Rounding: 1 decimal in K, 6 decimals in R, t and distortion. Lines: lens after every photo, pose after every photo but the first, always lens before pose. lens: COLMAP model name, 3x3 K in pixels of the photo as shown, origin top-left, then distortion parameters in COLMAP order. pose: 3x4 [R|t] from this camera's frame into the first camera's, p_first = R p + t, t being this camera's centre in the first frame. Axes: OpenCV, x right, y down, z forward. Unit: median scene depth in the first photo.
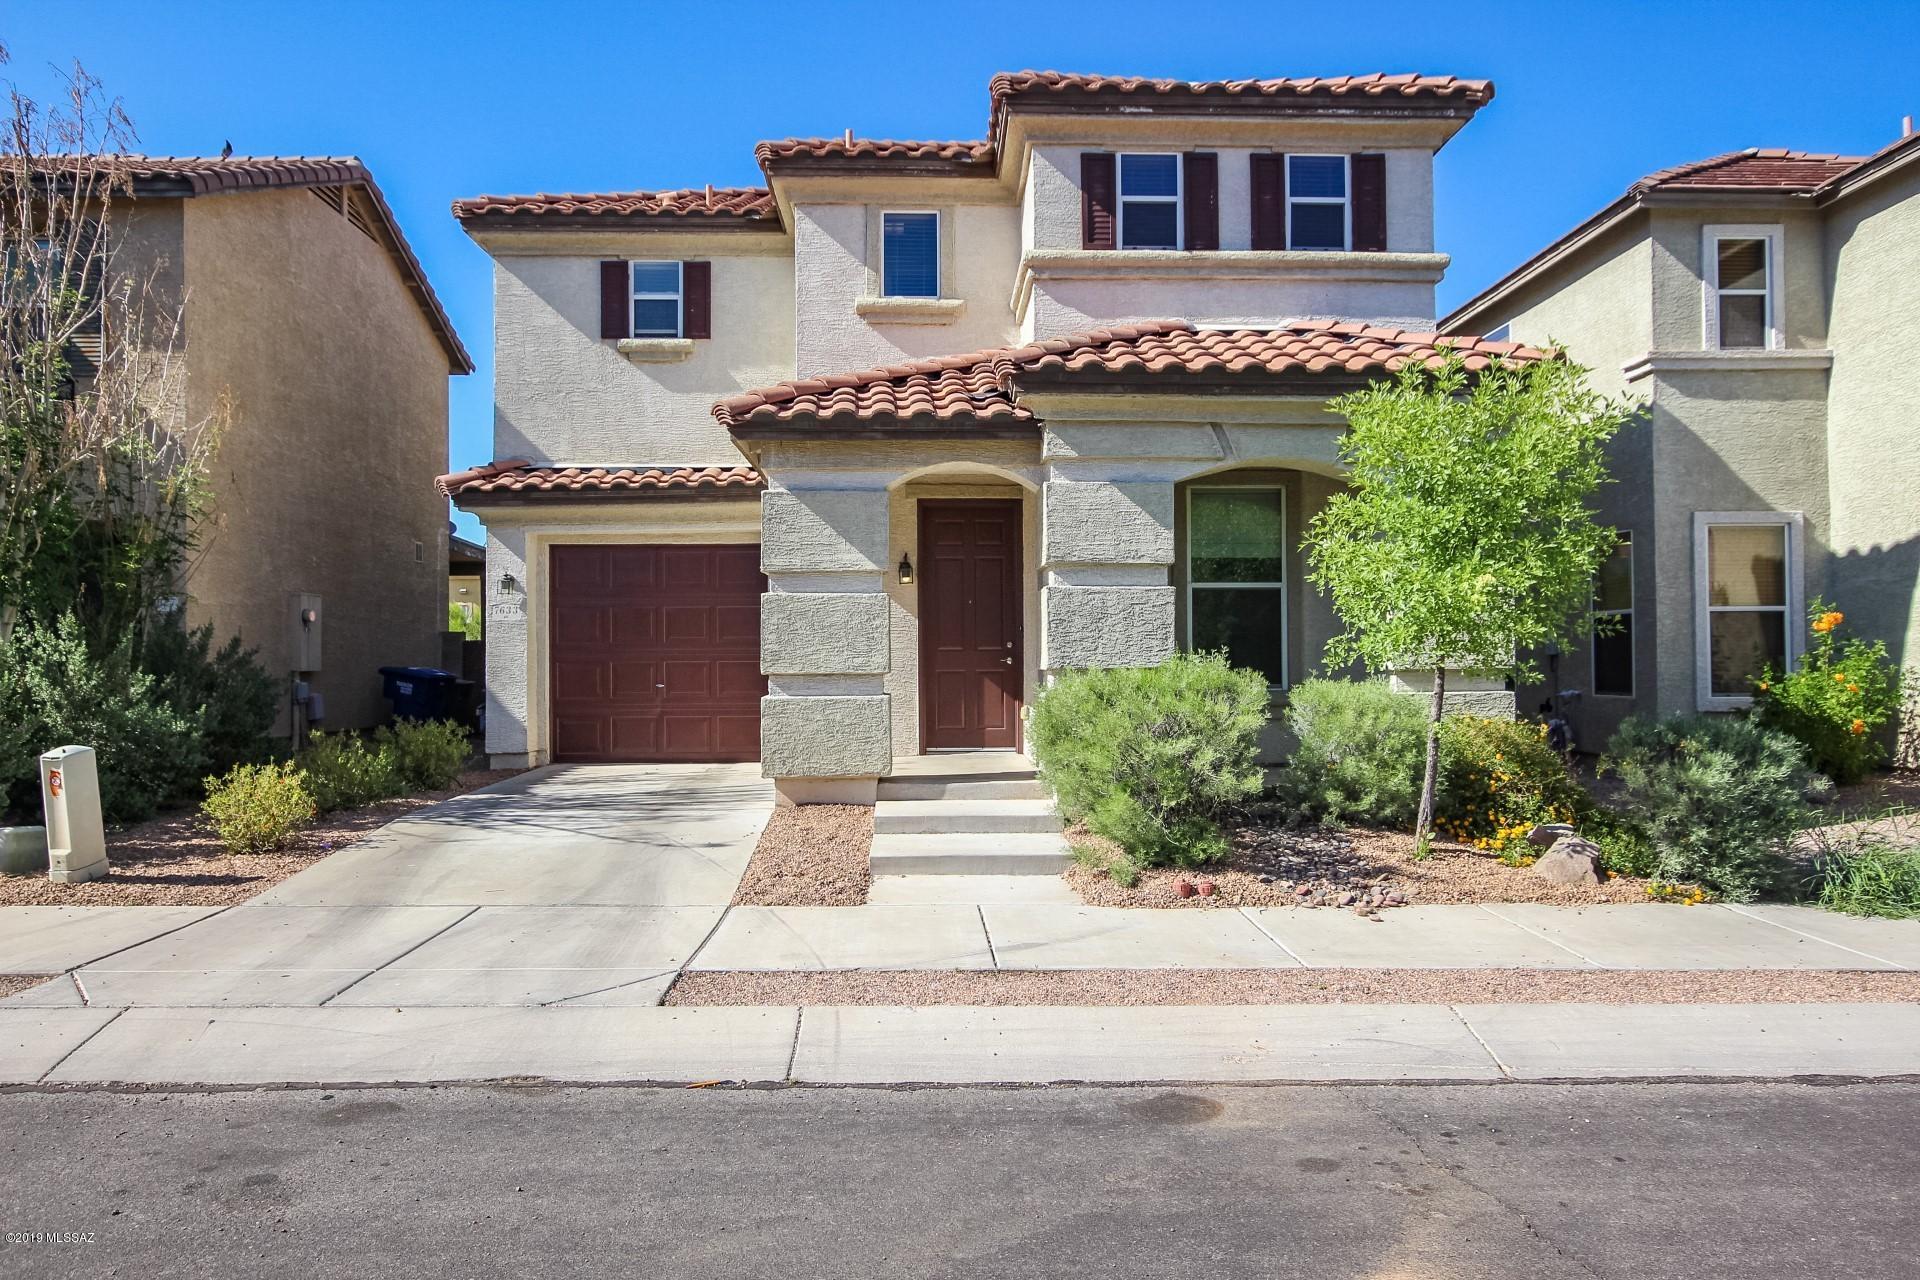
lens RADIAL K [[827.6, 0, 960.0], [0, 827.6, 640.0], [0, 0, 1]] dist [-0.000012, -0.000062]
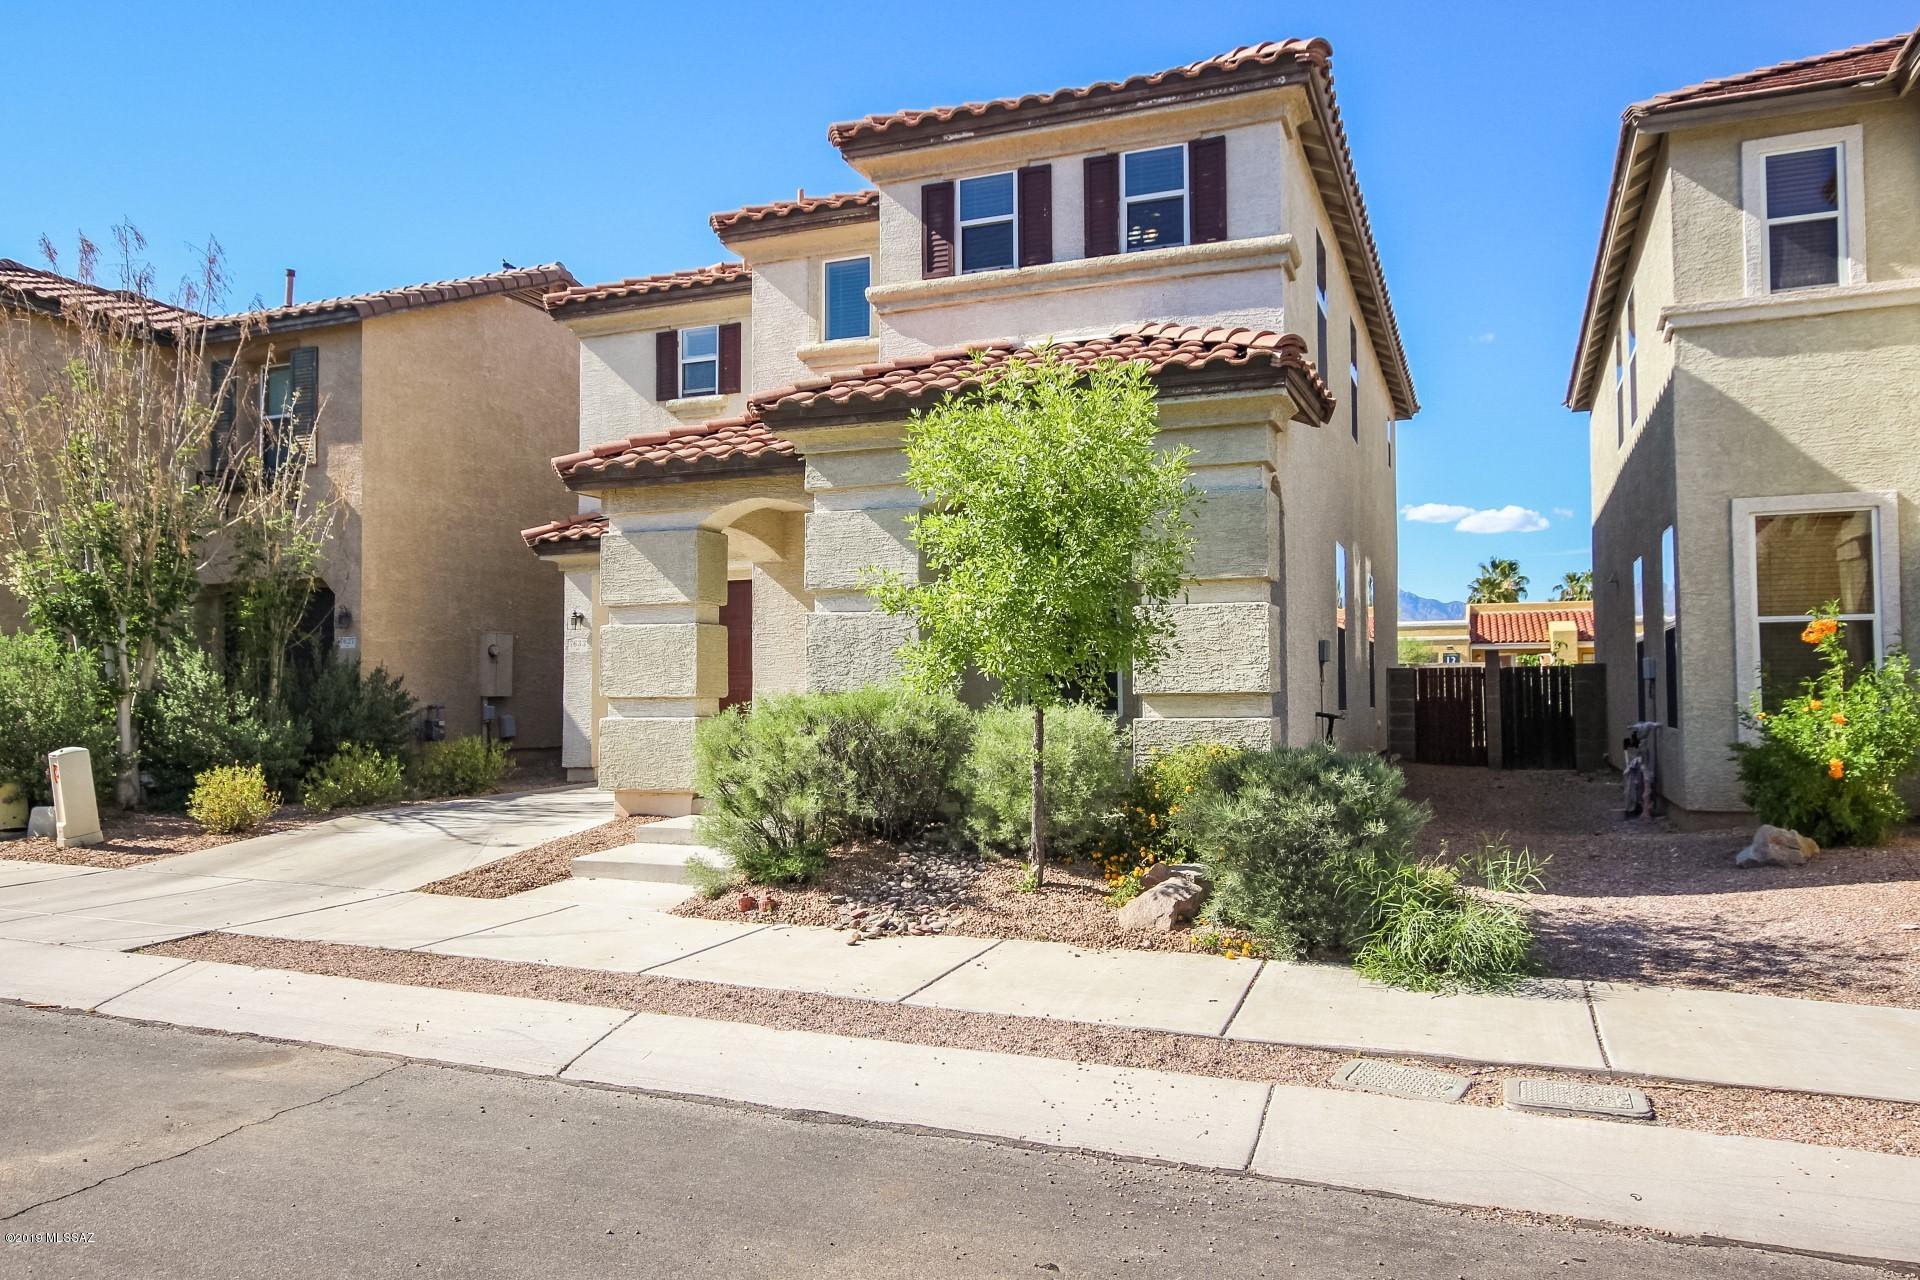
lens RADIAL K [[831.7, 0, 959.9], [0, 831.7, 656.6], [0, 0, 1]] dist [-0.001019, 0.000087]
pose [[0.964809, -0.010818, -0.262727, 0.454039], [0.007424, 0.999876, -0.013907, 0.004329], [0.262845, 0.011467, 0.964770, 0.034033]]
